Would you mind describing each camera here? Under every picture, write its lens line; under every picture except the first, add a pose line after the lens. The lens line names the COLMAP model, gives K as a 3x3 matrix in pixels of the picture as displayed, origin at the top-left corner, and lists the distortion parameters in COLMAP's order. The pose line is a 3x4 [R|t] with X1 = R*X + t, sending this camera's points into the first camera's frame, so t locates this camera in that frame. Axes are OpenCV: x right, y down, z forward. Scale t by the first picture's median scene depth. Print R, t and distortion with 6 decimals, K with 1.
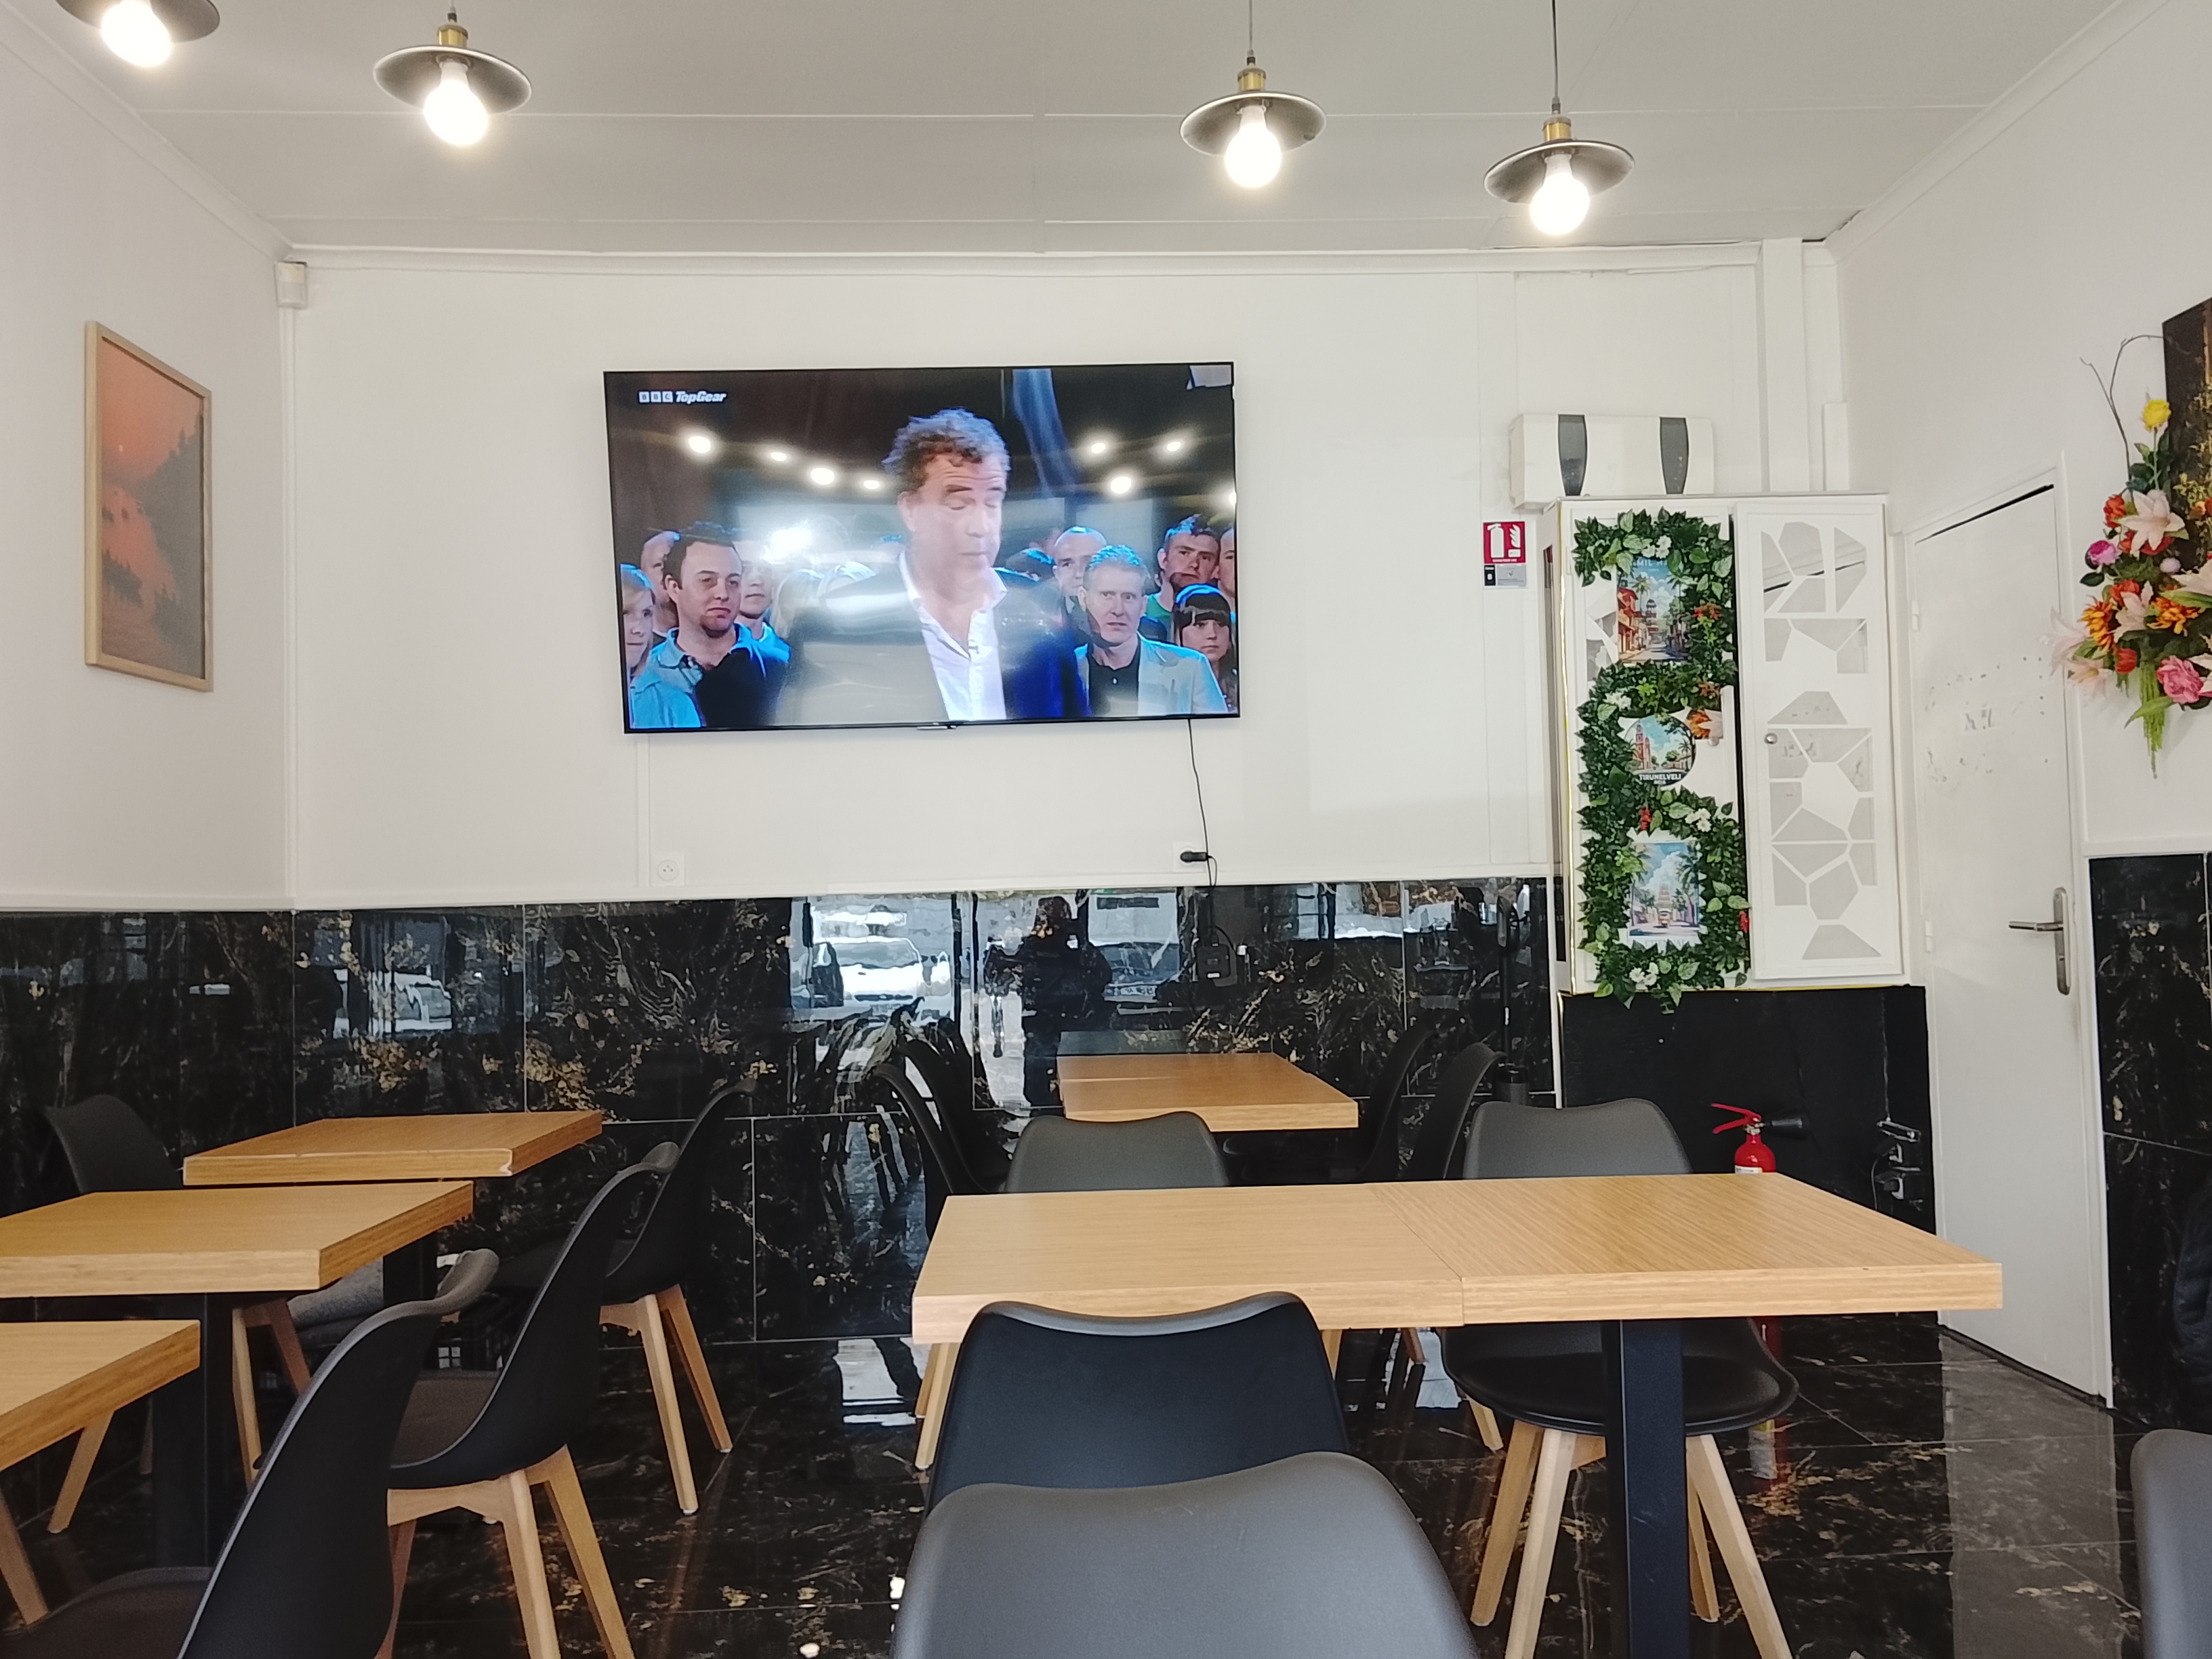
lens RADIAL K [[1779.6, 0, 1130.4], [0, 1779.6, 826.9], [0, 0, 1]] dist [0.070147, -0.107340]
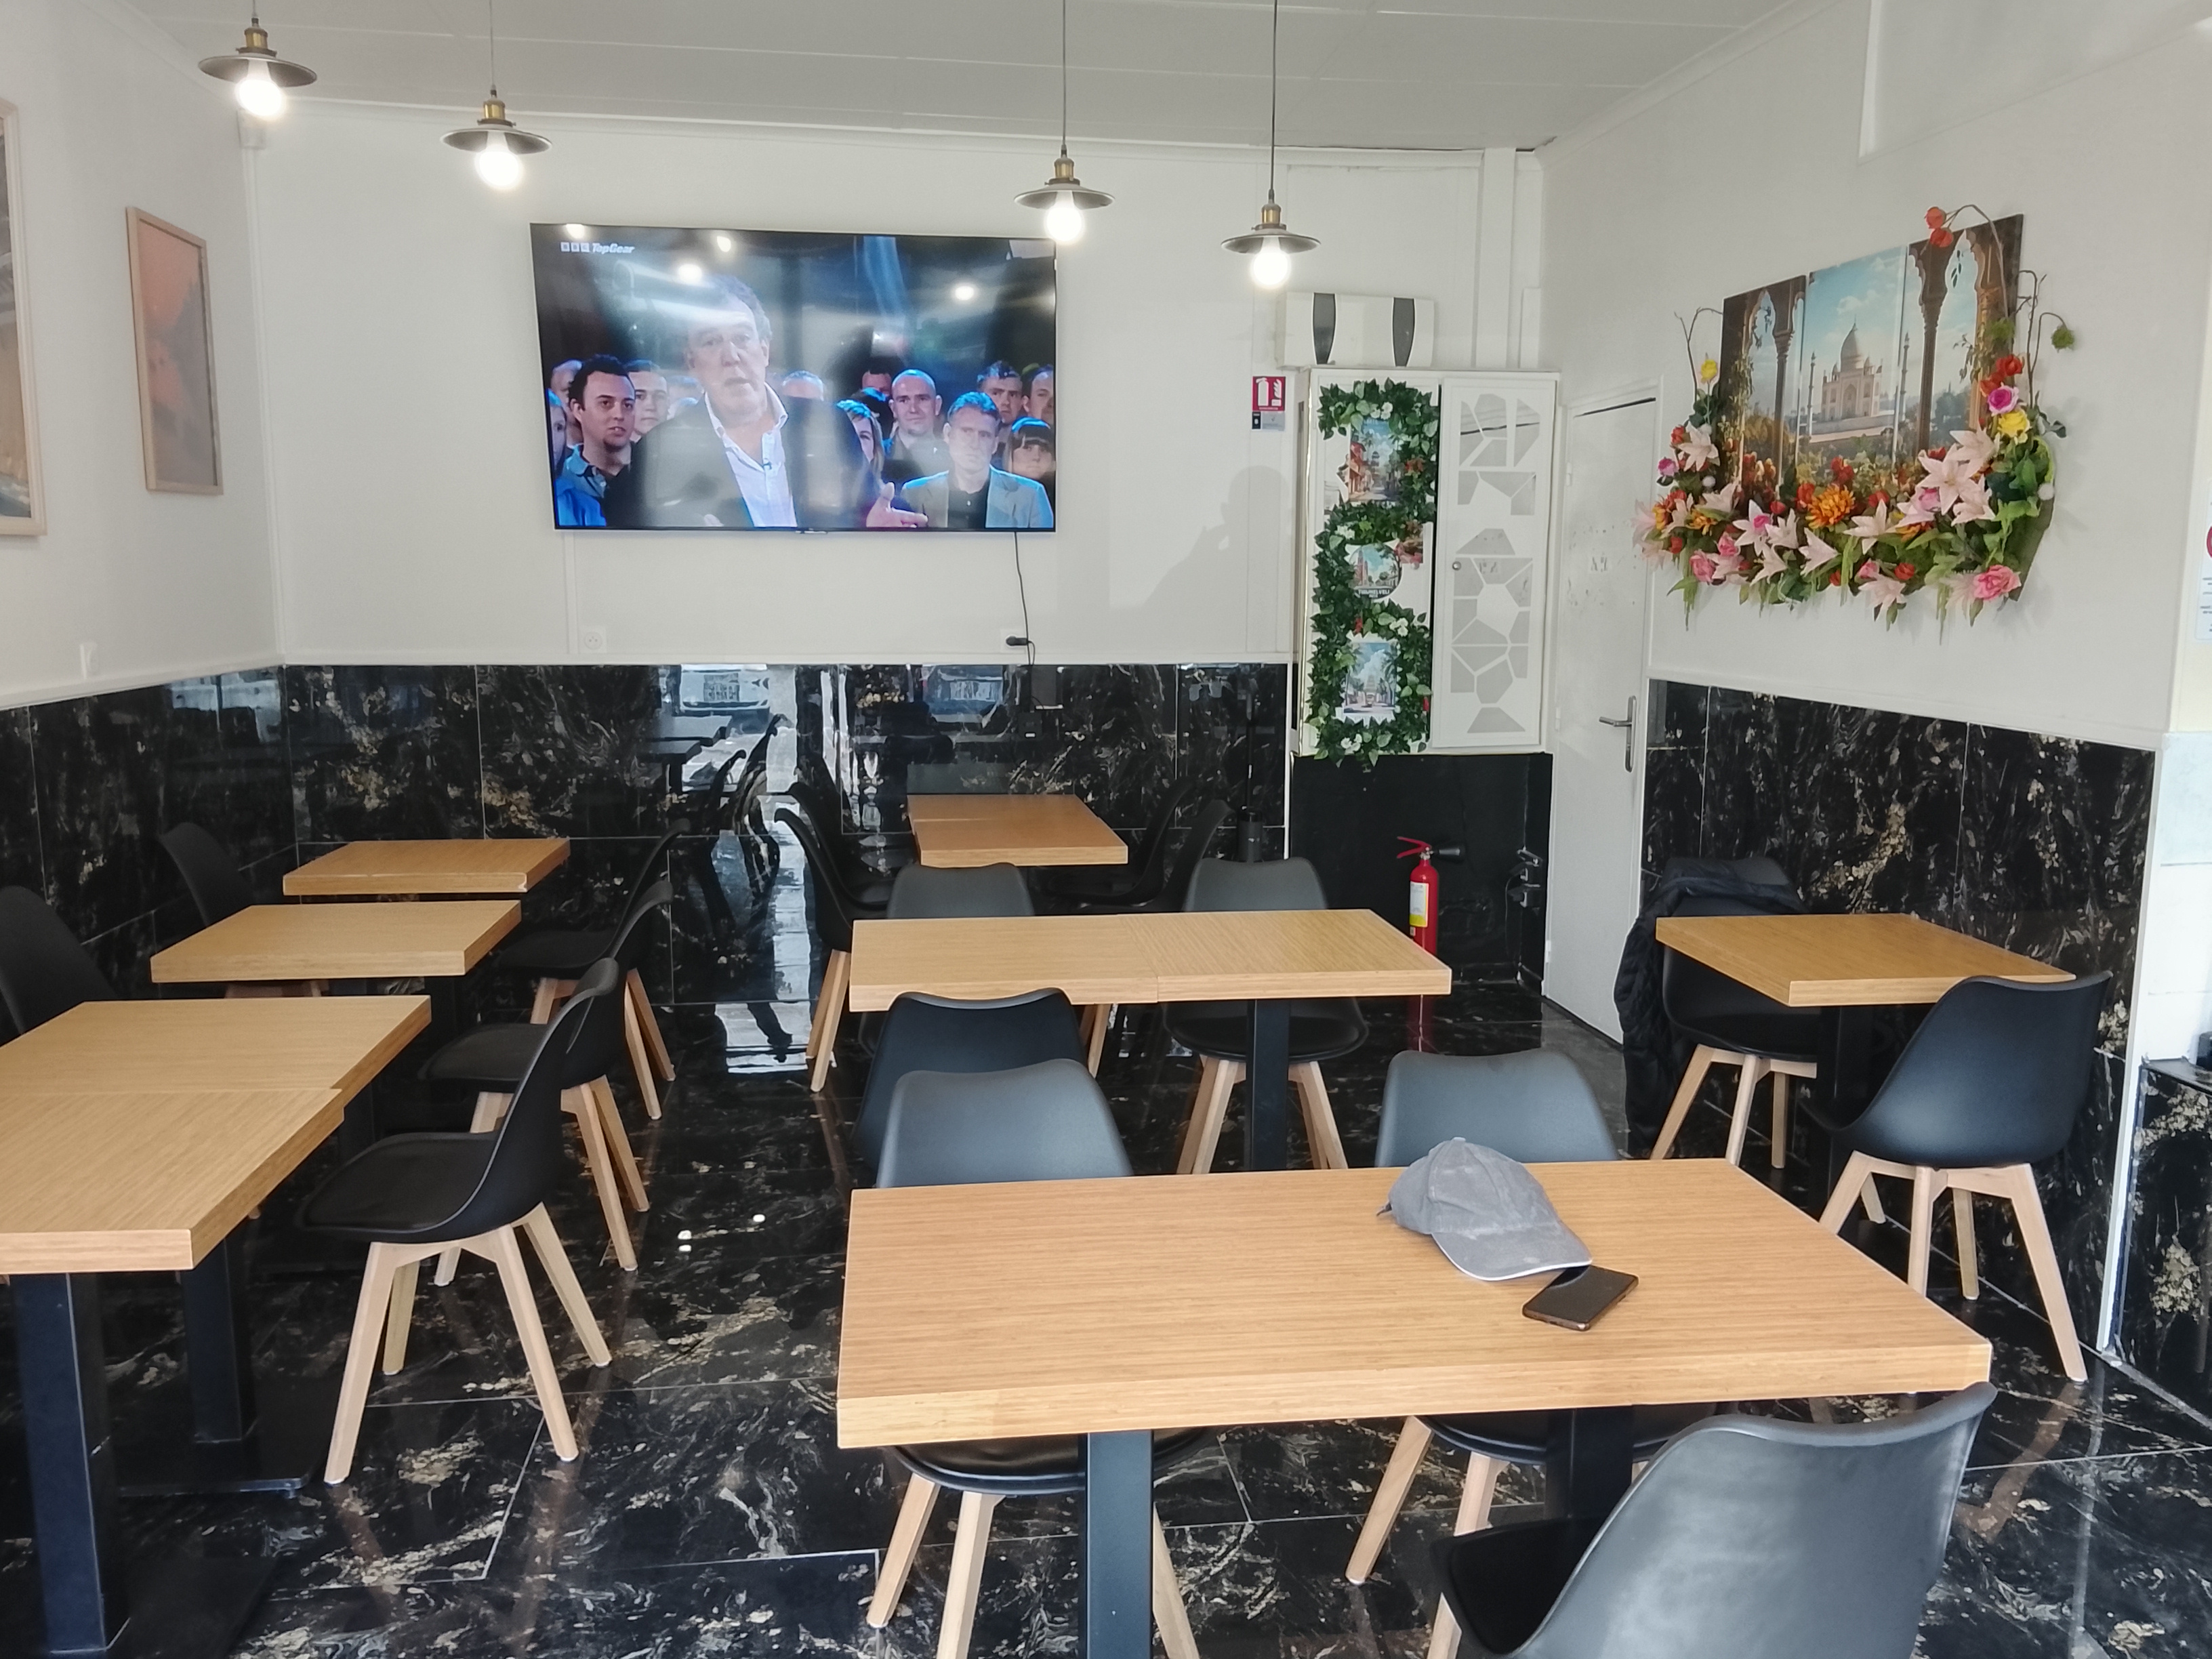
lens RADIAL K [[1779.6, 0, 1122.7], [0, 1779.6, 842.9], [0, 0, 1]] dist [0.070147, -0.107340]
pose [[0.995263, 0.013468, 0.096285, -0.010136], [-0.031569, 0.981464, 0.189028, -0.089152], [-0.091955, -0.191173, 0.977240, -0.295496]]
